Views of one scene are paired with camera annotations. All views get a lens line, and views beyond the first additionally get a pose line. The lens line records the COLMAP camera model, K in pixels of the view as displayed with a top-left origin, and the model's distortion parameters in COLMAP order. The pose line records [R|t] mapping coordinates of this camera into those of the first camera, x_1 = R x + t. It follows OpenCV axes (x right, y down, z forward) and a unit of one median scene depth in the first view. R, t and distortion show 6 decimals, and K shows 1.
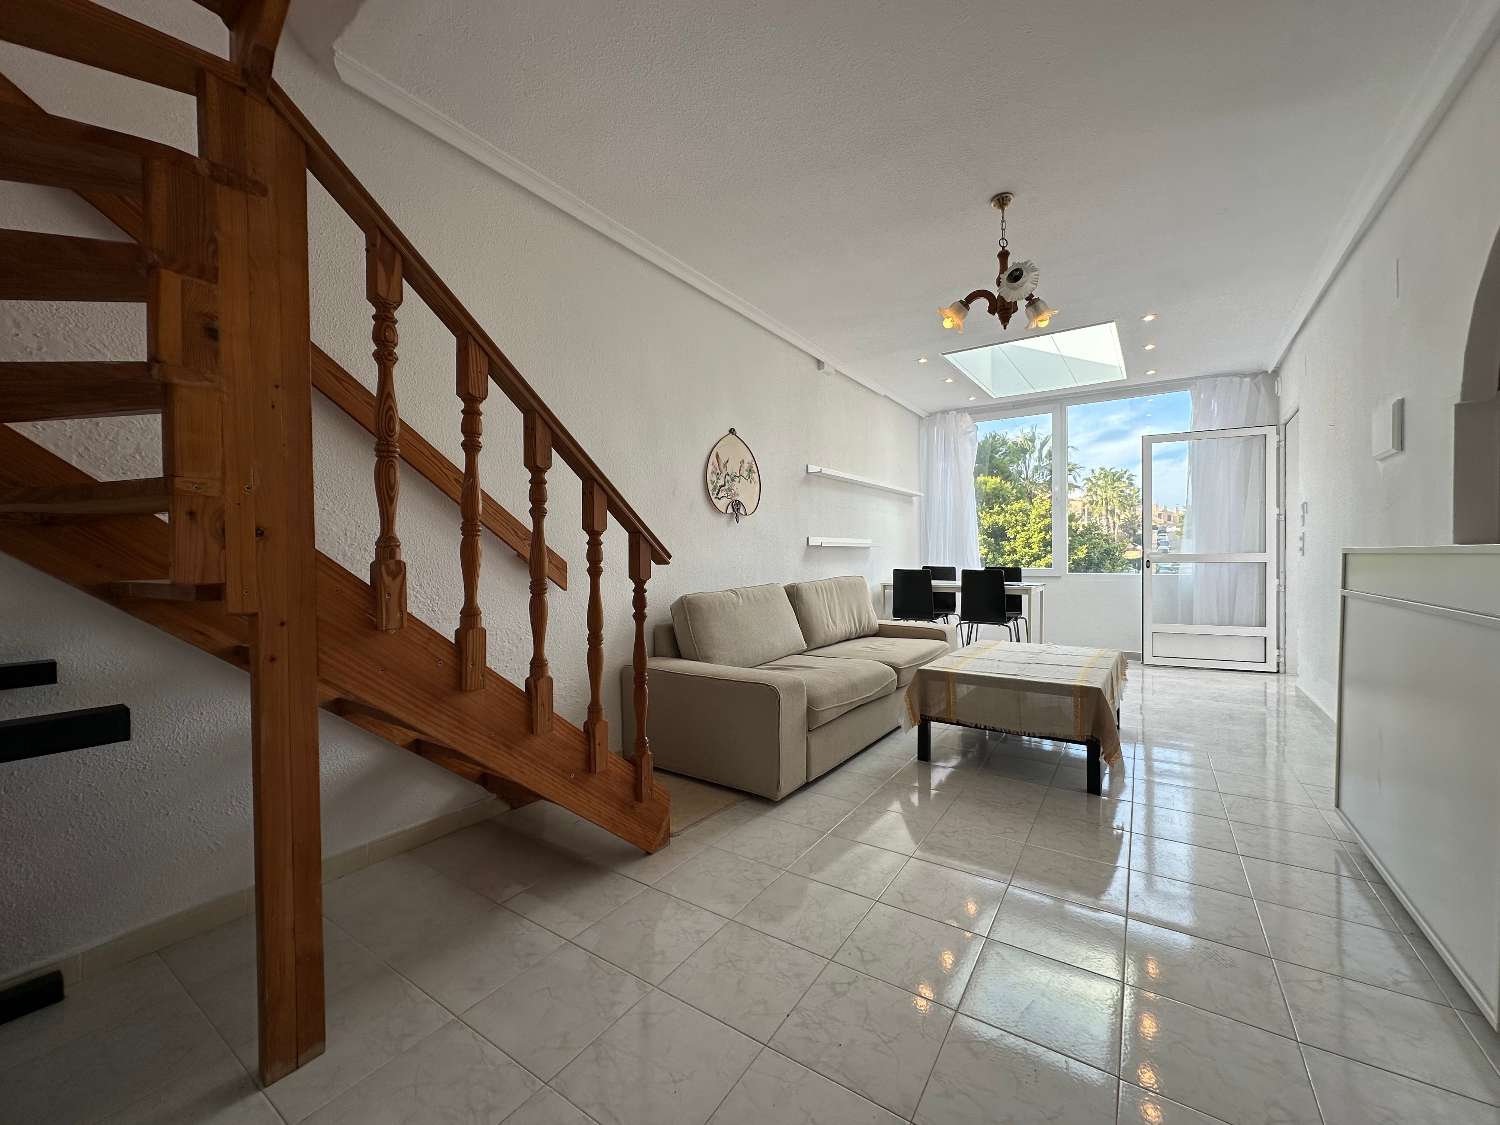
lens RADIAL K [[596.8, 0, 746.0], [0, 596.8, 562.4], [0, 0, 1]] dist [-0.005952, 0.000176]
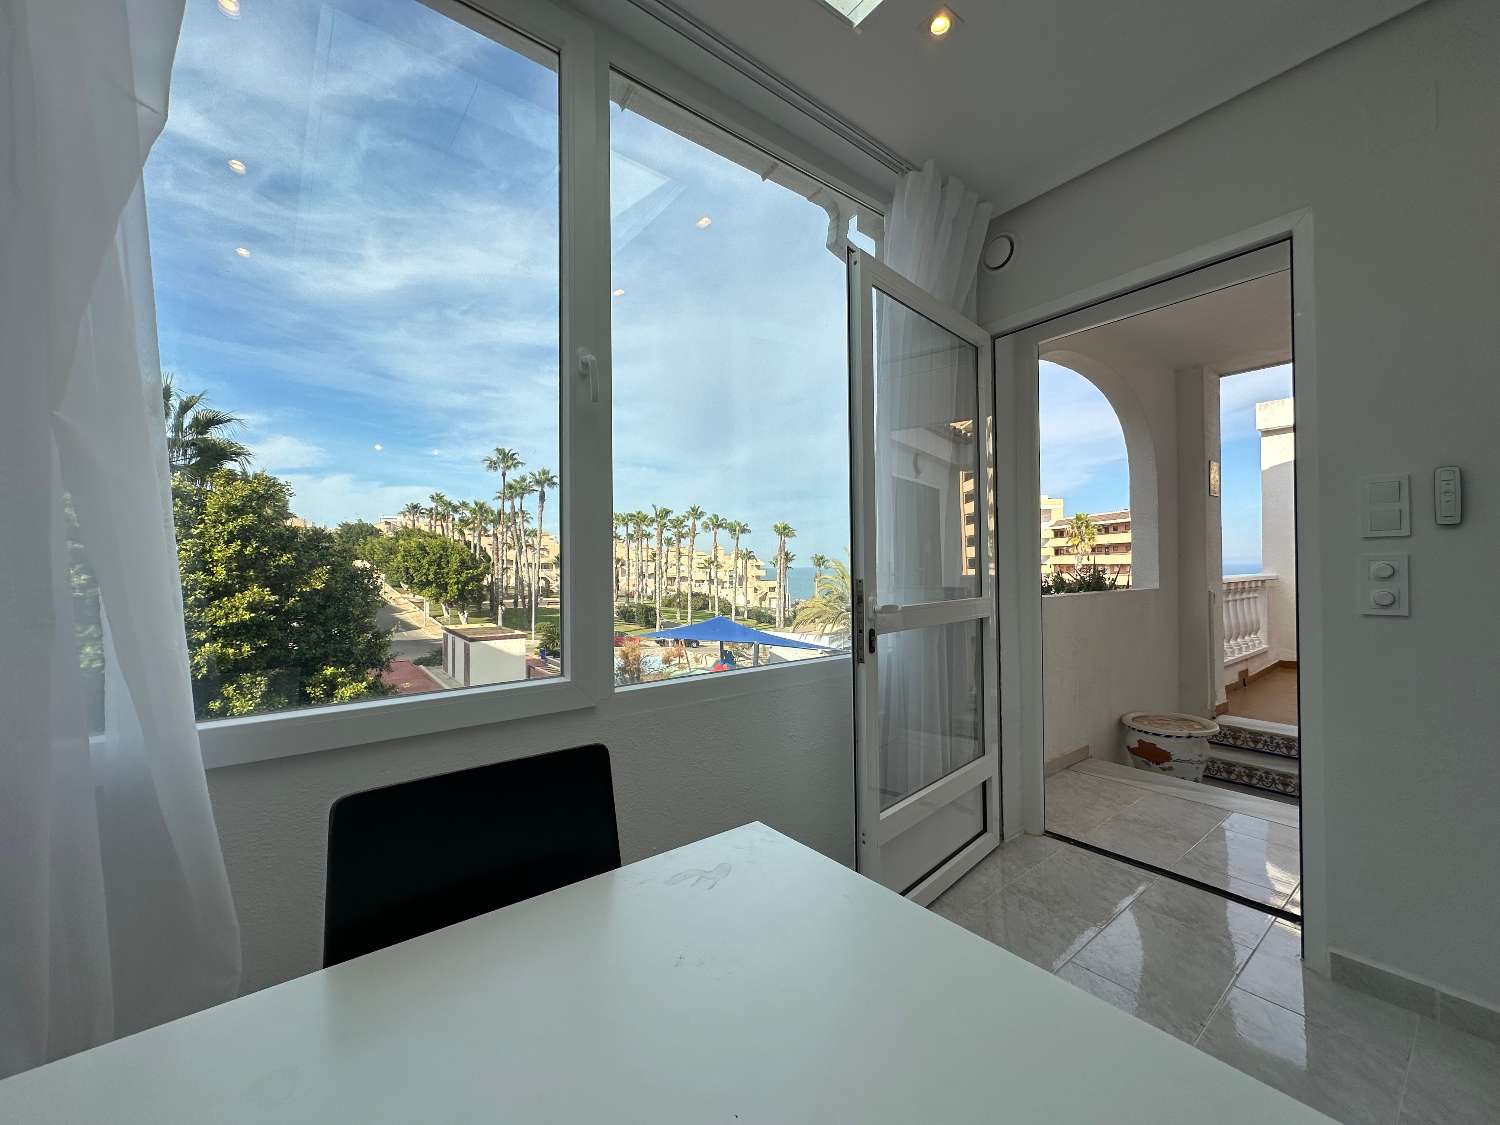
lens RADIAL K [[596.8, 0, 753.0], [0, 596.8, 567.9], [0, 0, 1]] dist [-0.005952, 0.000176]
pose [[0.309535, 0.001320, 0.950887, 0.375768], [0.018296, 0.999806, -0.007344, -0.039675], [-0.950712, 0.019671, 0.309451, 1.044131]]
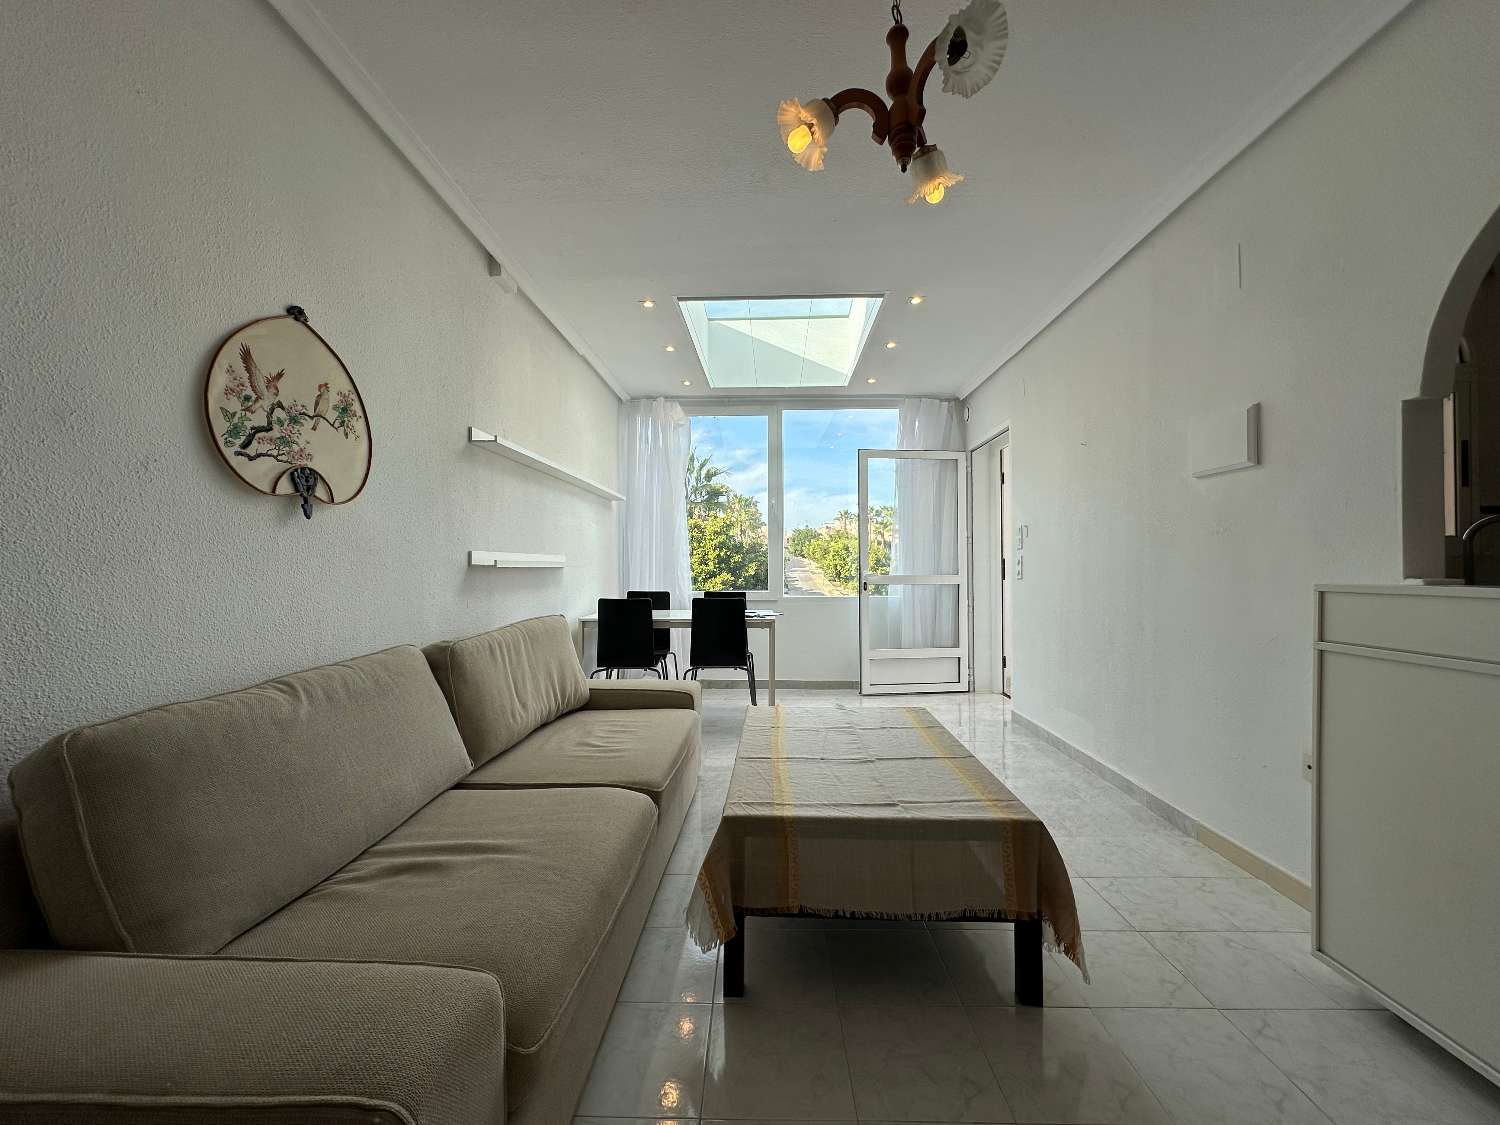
lens RADIAL K [[596.8, 0, 750.9], [0, 596.8, 562.4], [0, 0, 1]] dist [-0.005952, 0.000176]
pose [[0.840363, 0.008040, 0.541964, 0.017887], [0.004551, 0.999750, -0.021889, -0.016539], [-0.542005, 0.020861, 0.840117, 0.336496]]
